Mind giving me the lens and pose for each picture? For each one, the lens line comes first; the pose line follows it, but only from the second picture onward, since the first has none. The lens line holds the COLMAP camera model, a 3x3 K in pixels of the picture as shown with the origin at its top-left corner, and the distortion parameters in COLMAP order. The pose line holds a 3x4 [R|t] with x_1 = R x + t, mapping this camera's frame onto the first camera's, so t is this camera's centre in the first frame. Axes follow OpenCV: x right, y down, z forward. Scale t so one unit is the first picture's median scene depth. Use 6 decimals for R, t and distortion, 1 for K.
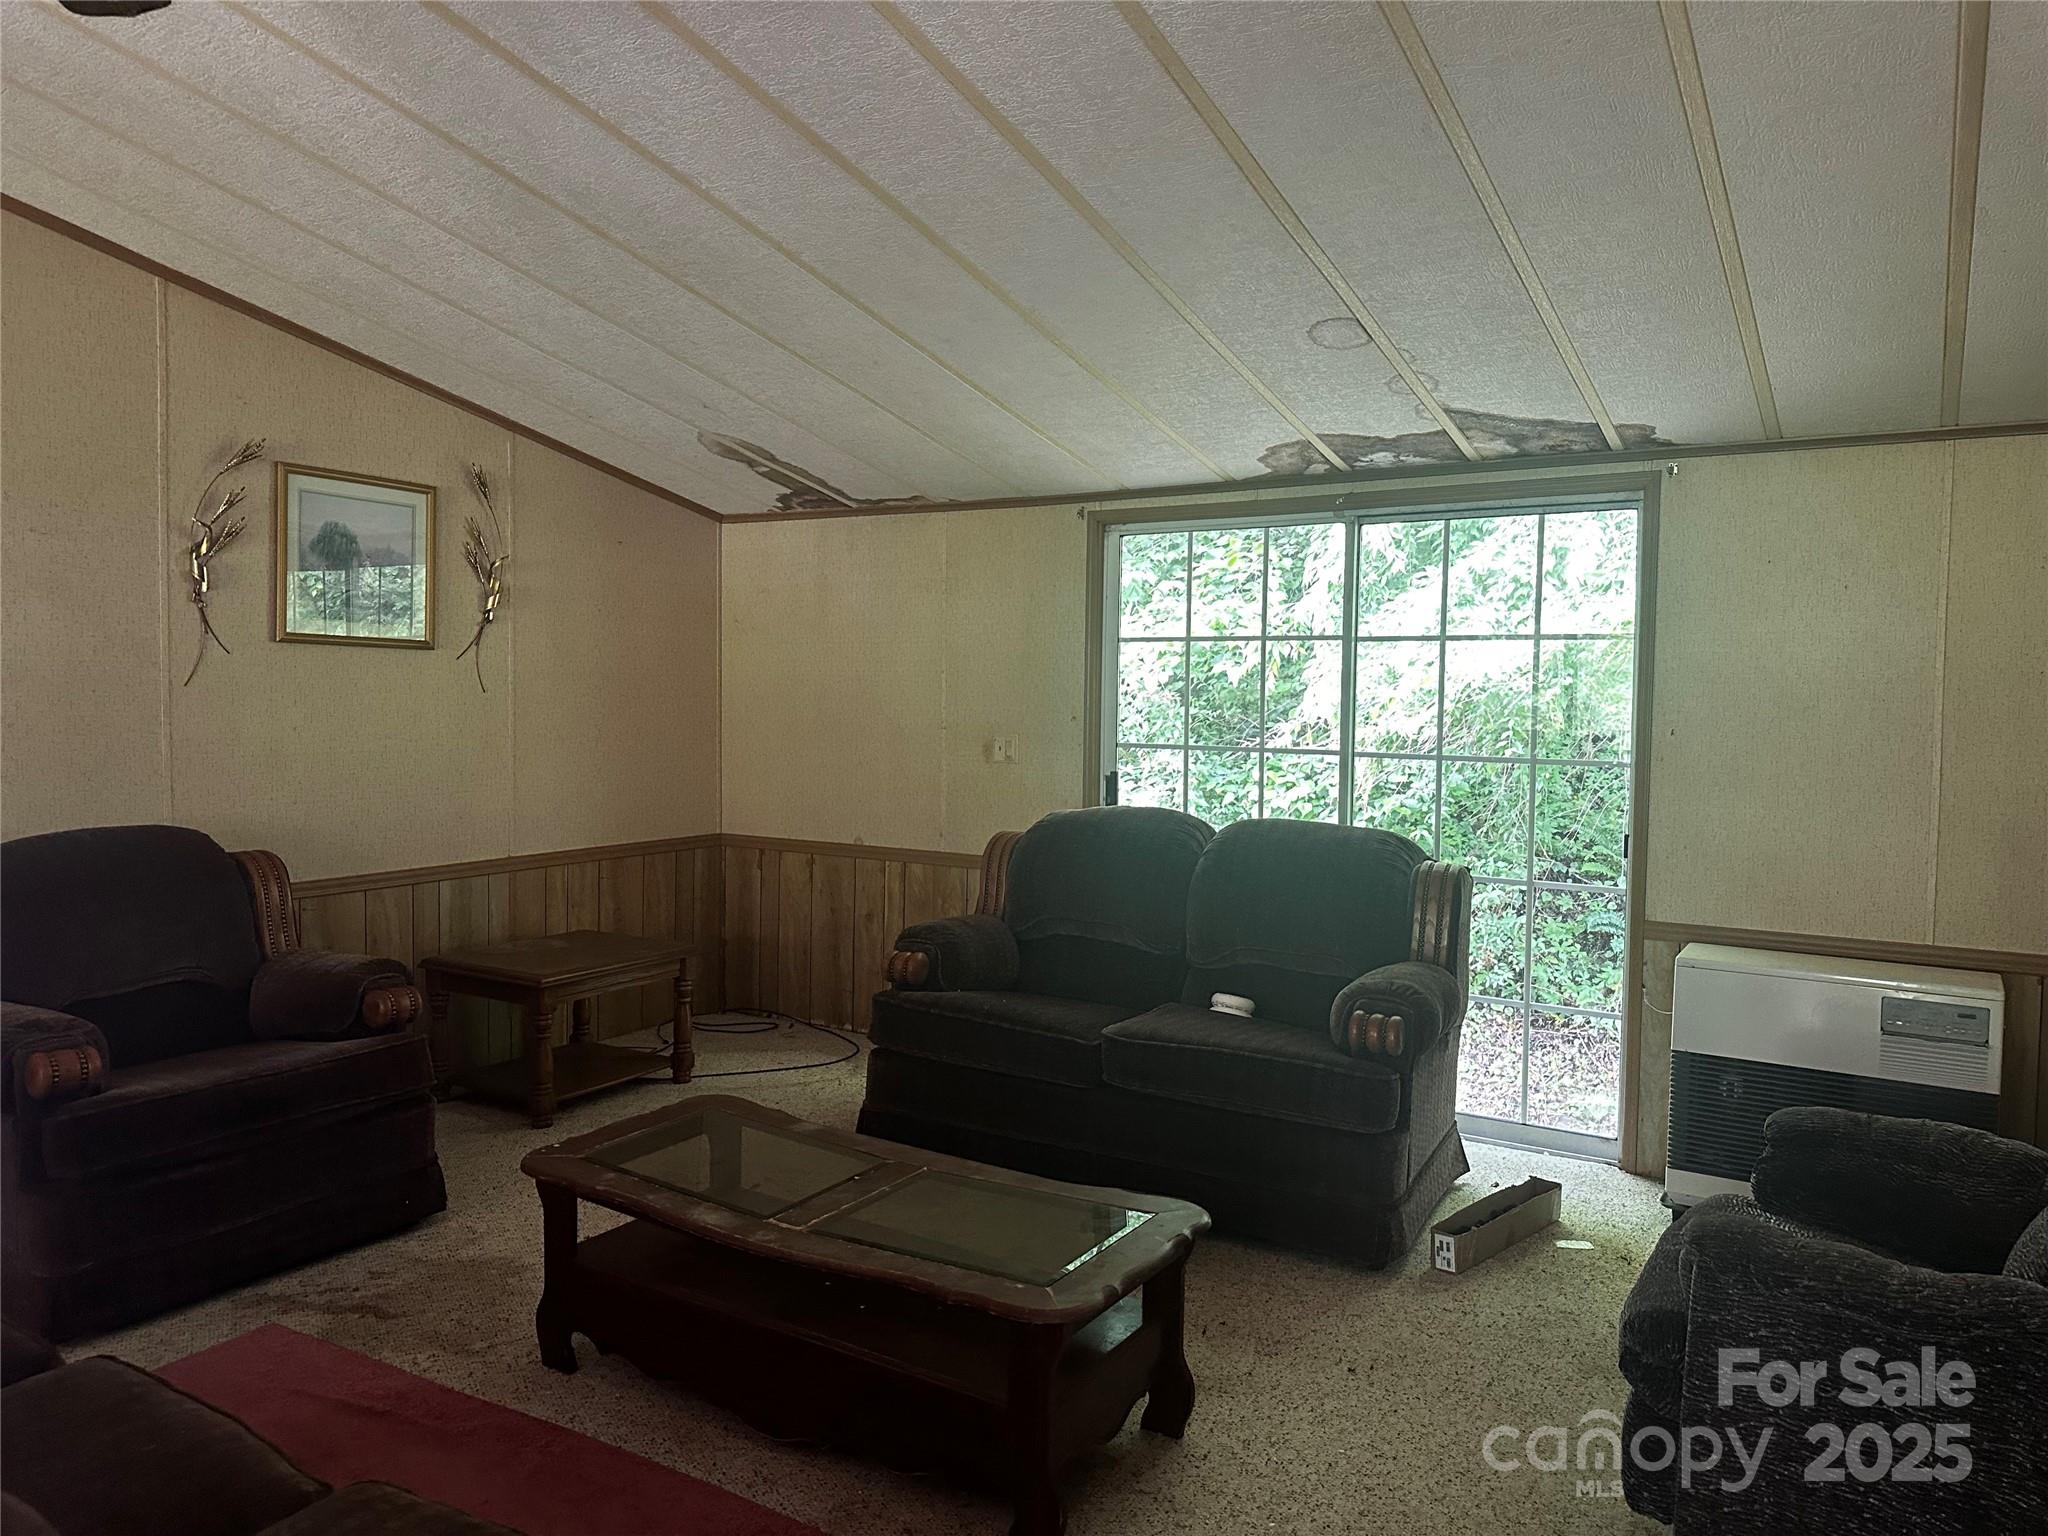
lens RADIAL K [[1419.2, 0, 1028.9], [0, 1419.2, 776.4], [0, 0, 1]] dist [0.119079, -0.210551]
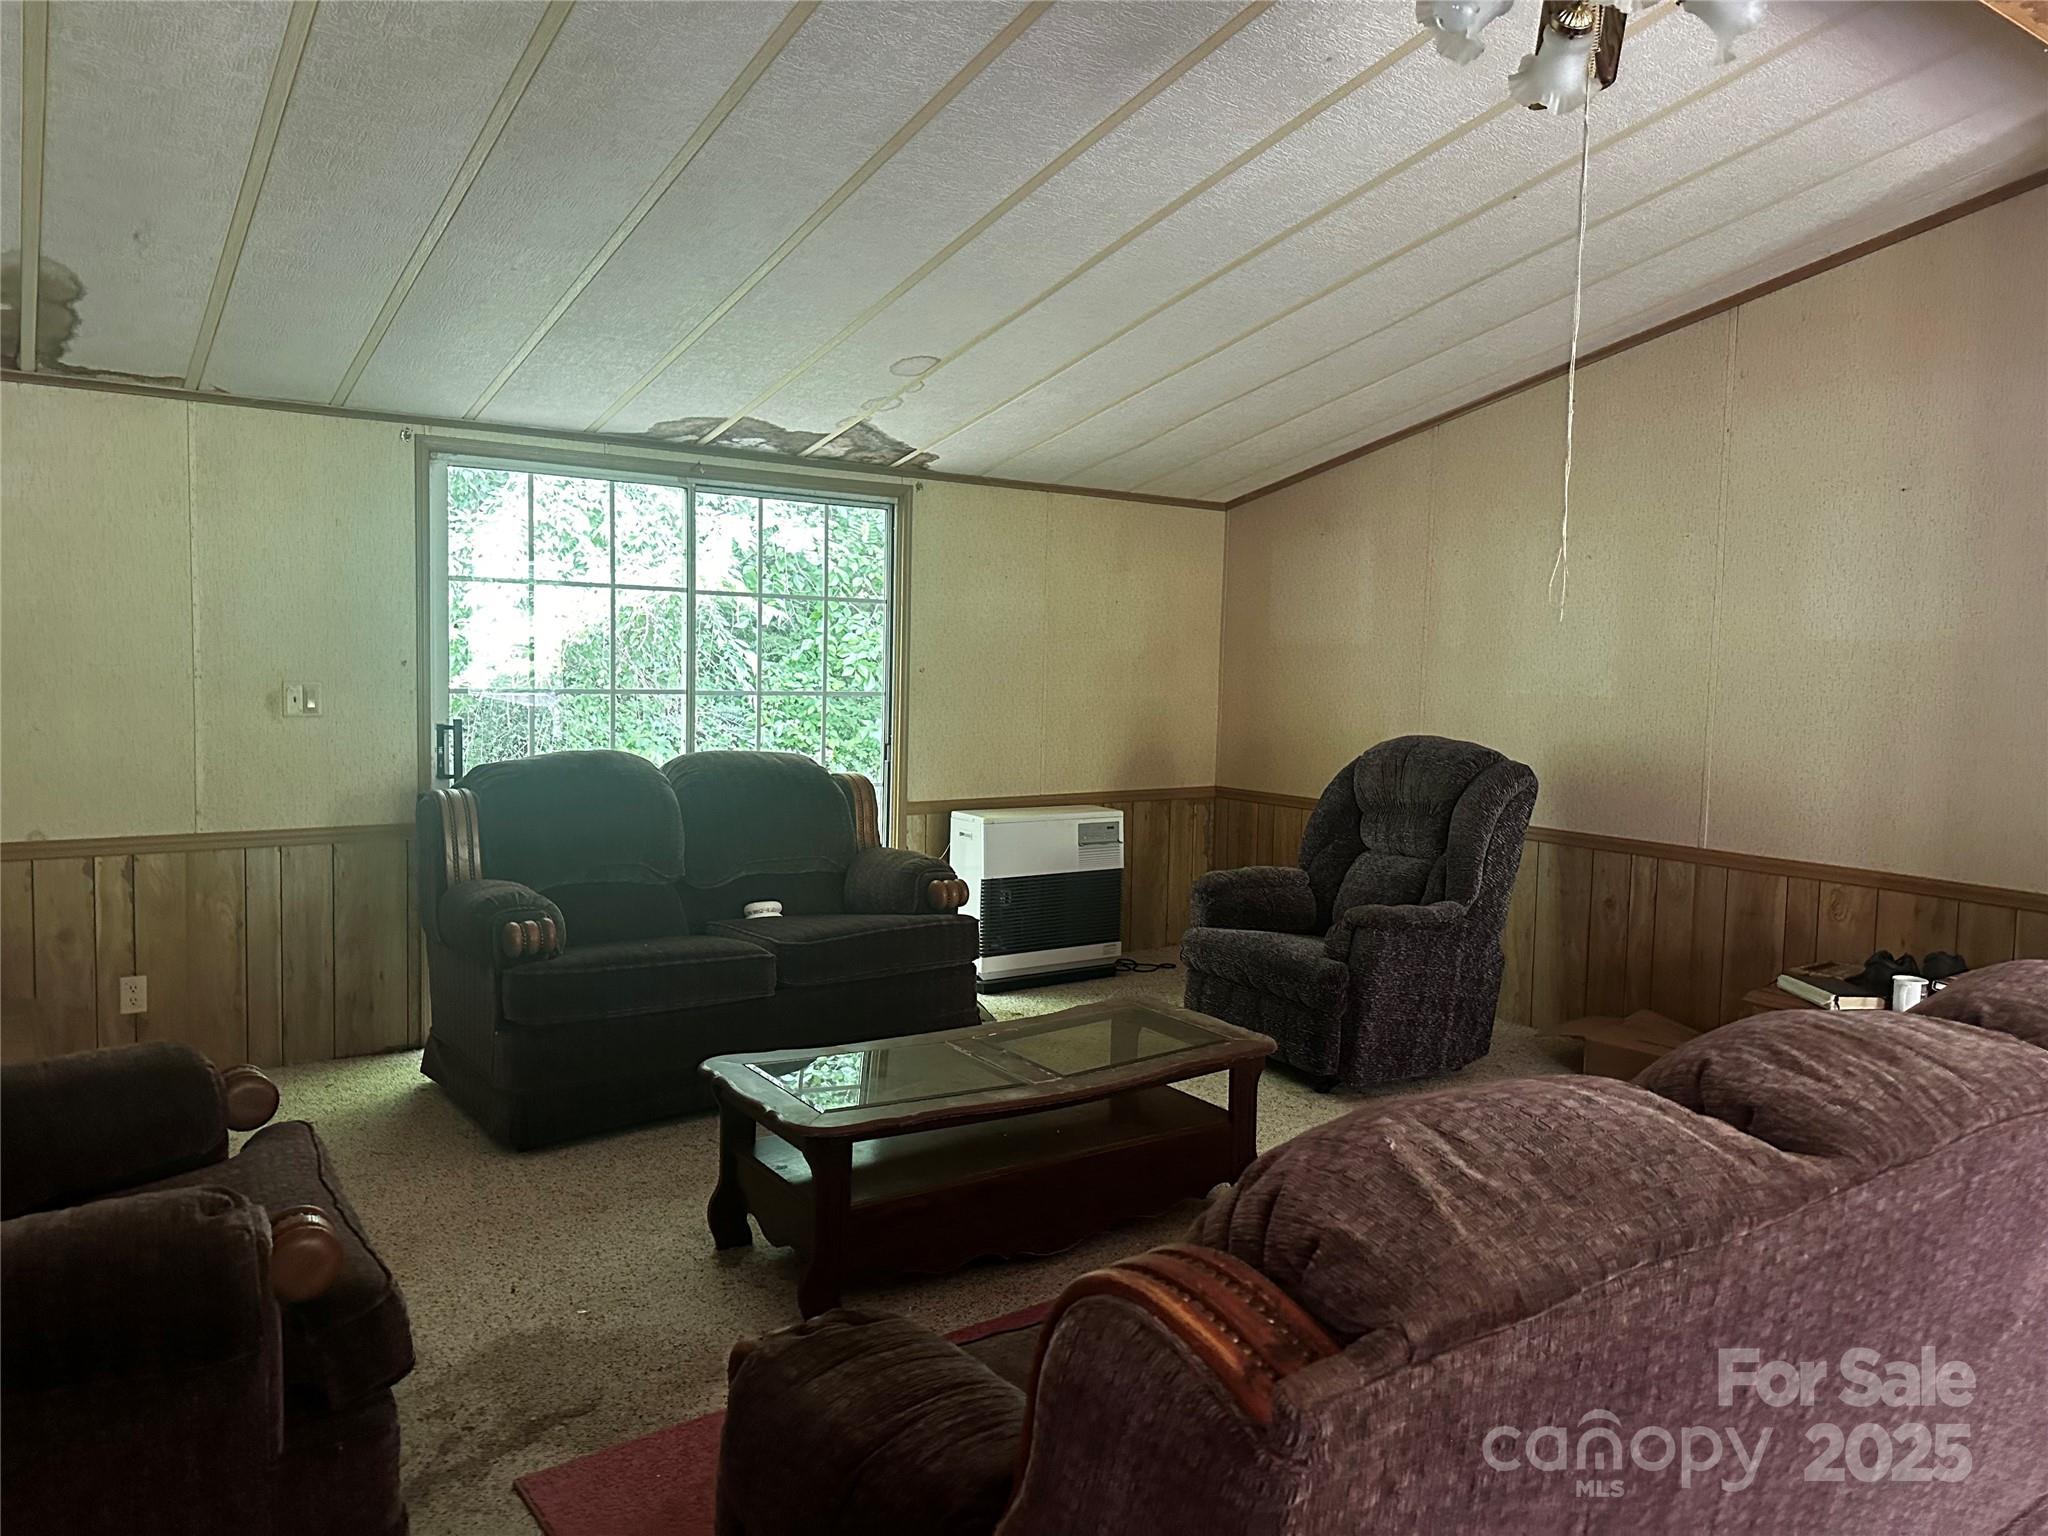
lens RADIAL K [[1530.1, 0, 970.2], [0, 1530.1, 769.6], [0, 0, 1]] dist [0.071123, -0.097357]
pose [[0.356892, -0.078277, 0.930860, -0.841004], [0.038151, 0.996873, 0.069201, -0.029944], [-0.933366, 0.010816, 0.358763, 0.349491]]
